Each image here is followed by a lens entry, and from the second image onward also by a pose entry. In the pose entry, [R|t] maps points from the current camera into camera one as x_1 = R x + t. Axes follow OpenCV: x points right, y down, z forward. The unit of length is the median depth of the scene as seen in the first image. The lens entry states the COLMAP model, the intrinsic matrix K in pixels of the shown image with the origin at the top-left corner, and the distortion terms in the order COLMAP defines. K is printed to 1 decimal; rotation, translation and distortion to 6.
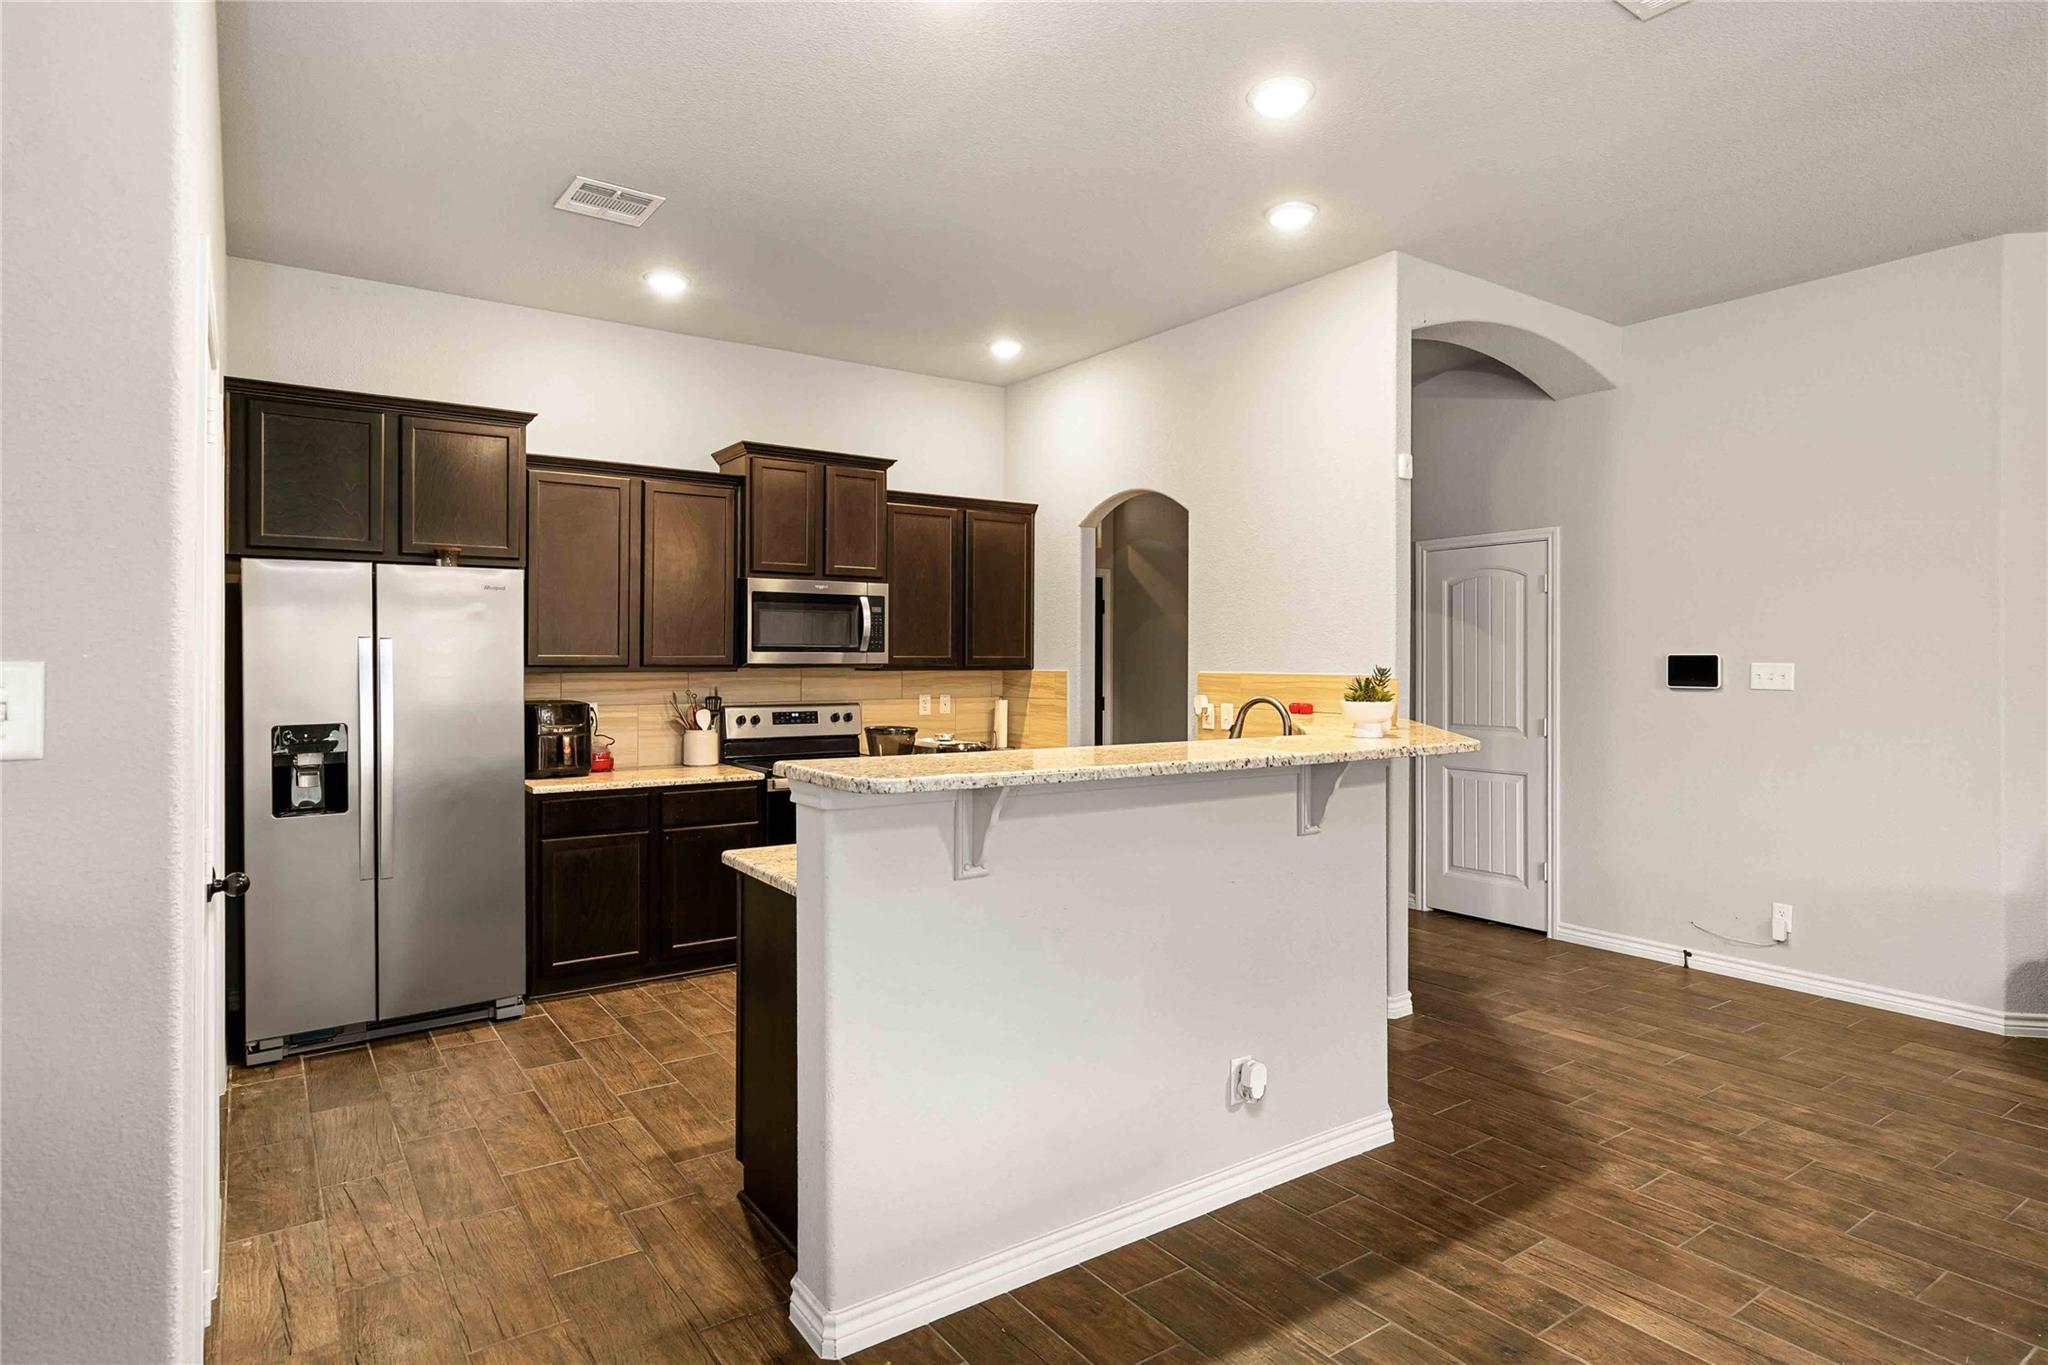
lens RADIAL K [[1074.8, 0, 1017.7], [0, 1074.8, 666.3], [0, 0, 1]] dist [0.004185, 0.001043]
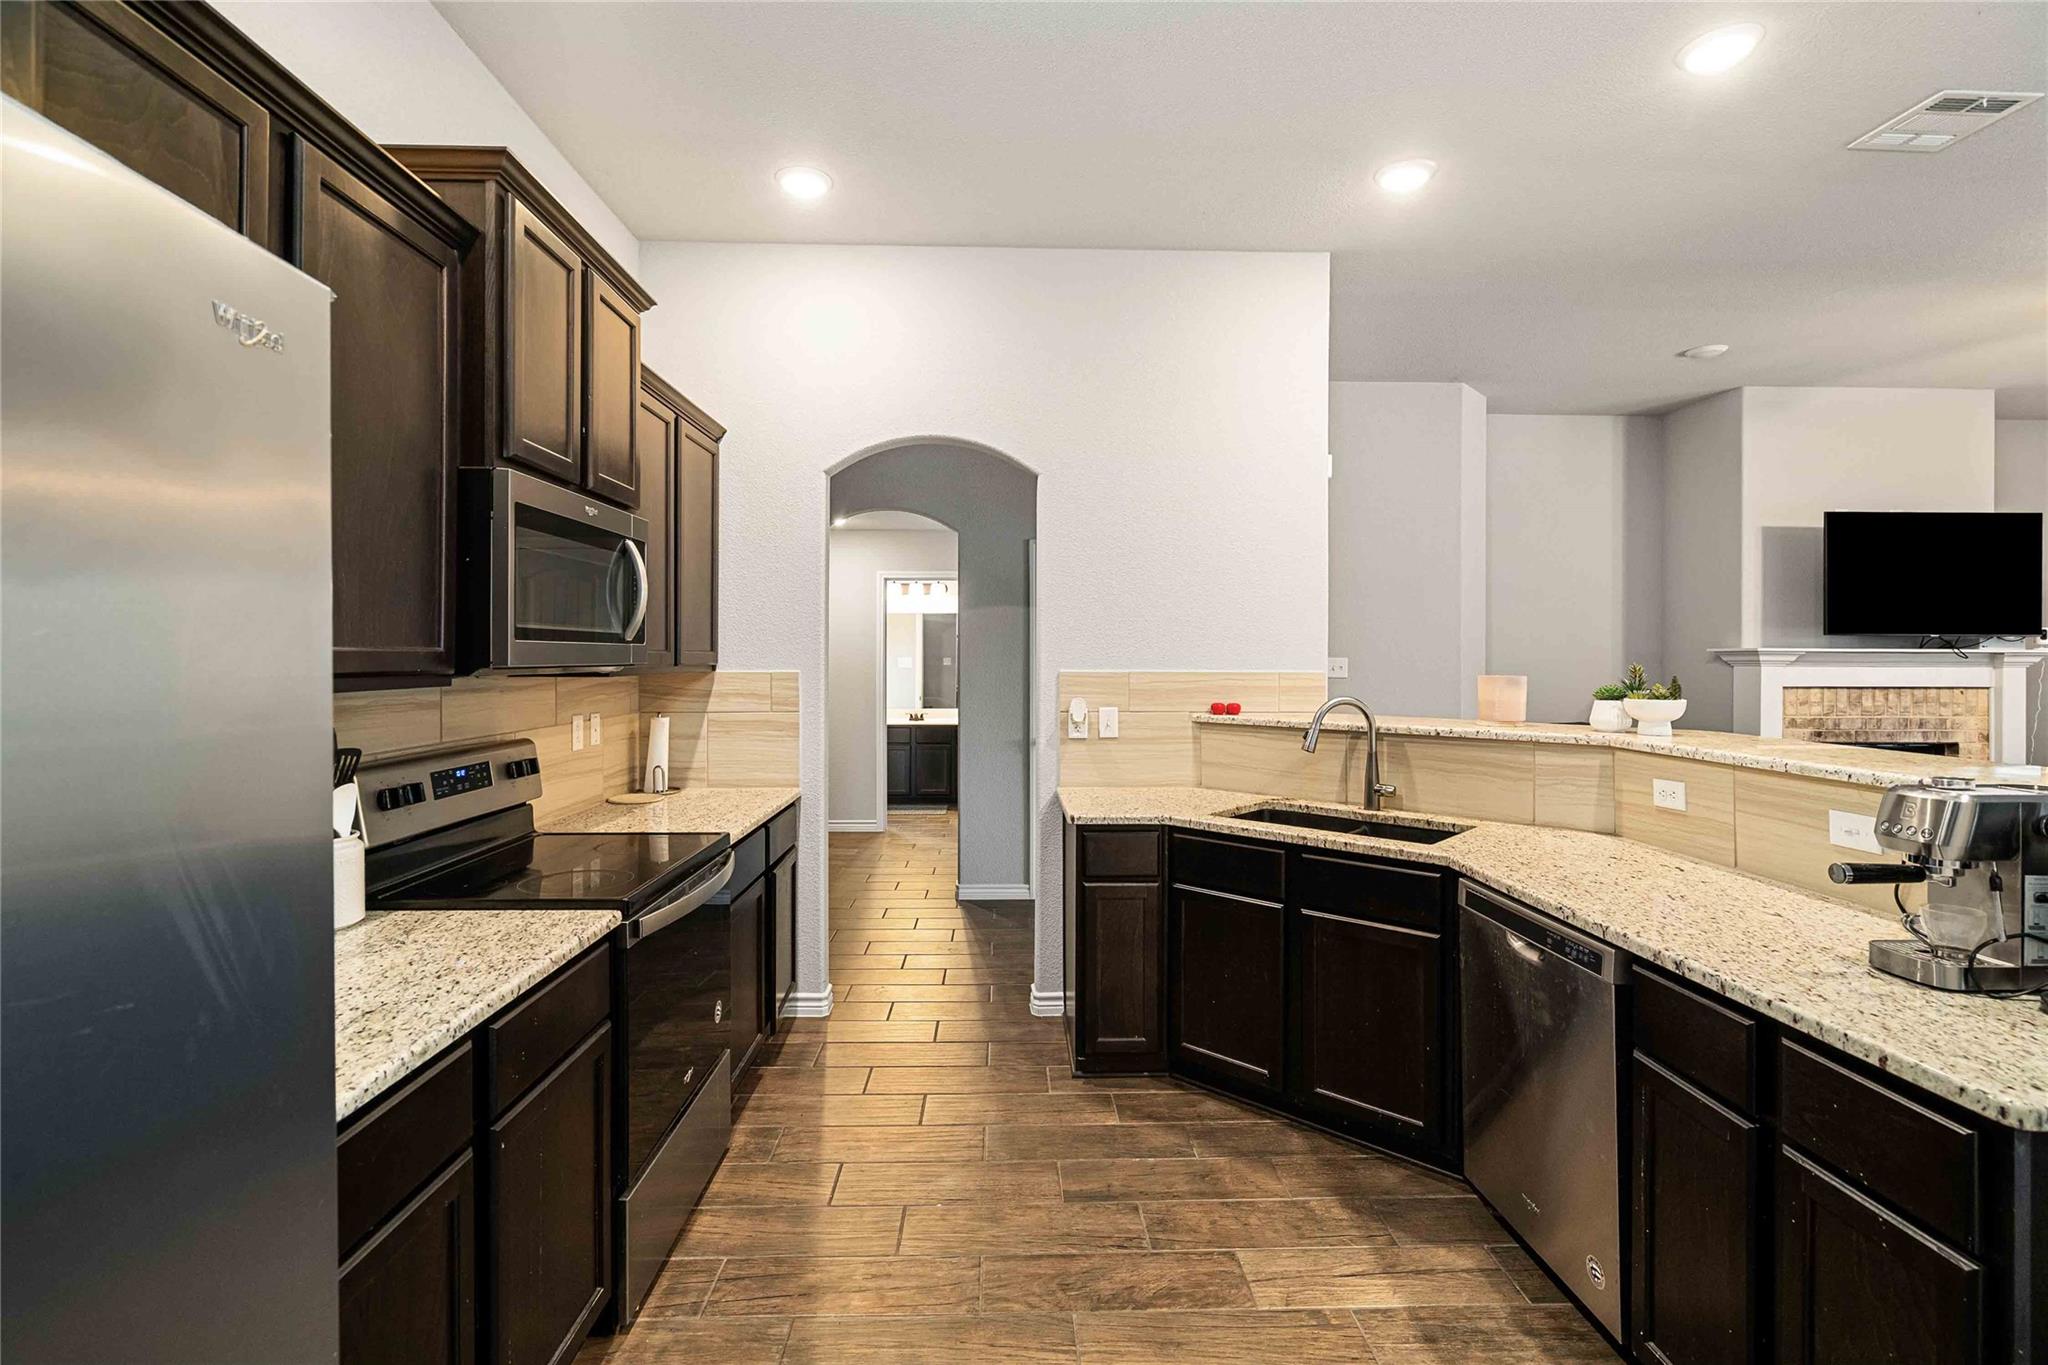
lens RADIAL K [[941.6, 0, 1026.9], [0, 941.6, 665.3], [0, 0, 1]] dist [0.009942, 0.000640]
pose [[0.547123, -0.010350, 0.836988, -0.453069], [0.002720, 0.999940, 0.010587, -0.006666], [-0.837048, -0.003516, 0.547119, 0.619143]]
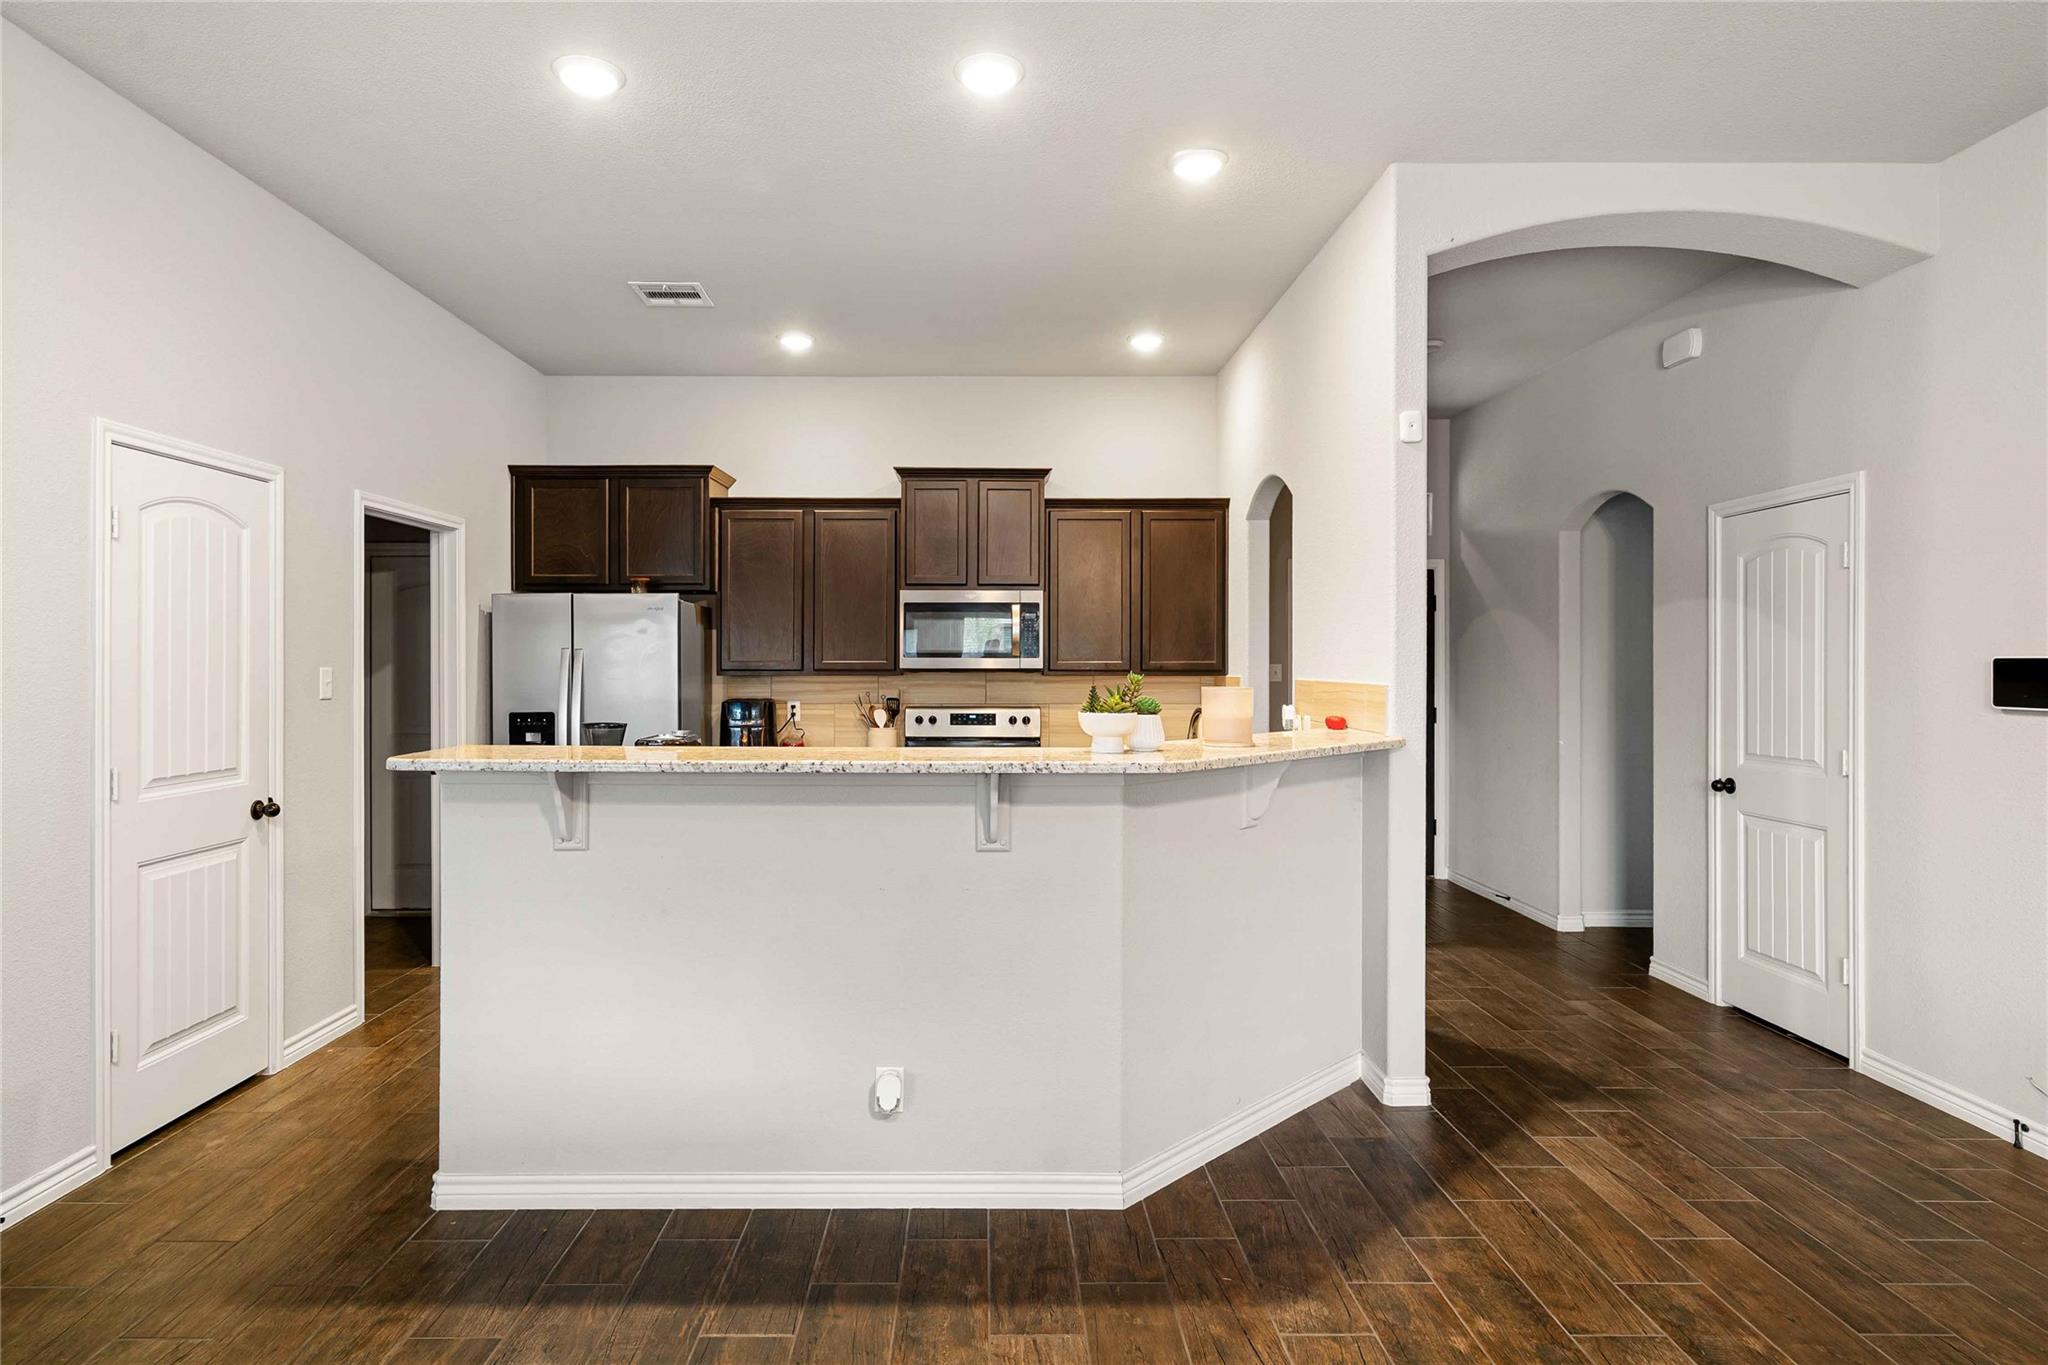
lens RADIAL K [[1111.5, 0, 1014.5], [0, 1111.5, 672.6], [0, 0, 1]] dist [0.005271, -0.001342]
pose [[0.832192, 0.004319, -0.554470, 0.479659], [-0.003380, 0.999991, 0.002716, -0.001784], [0.554477, -0.000386, 0.832199, 0.115643]]
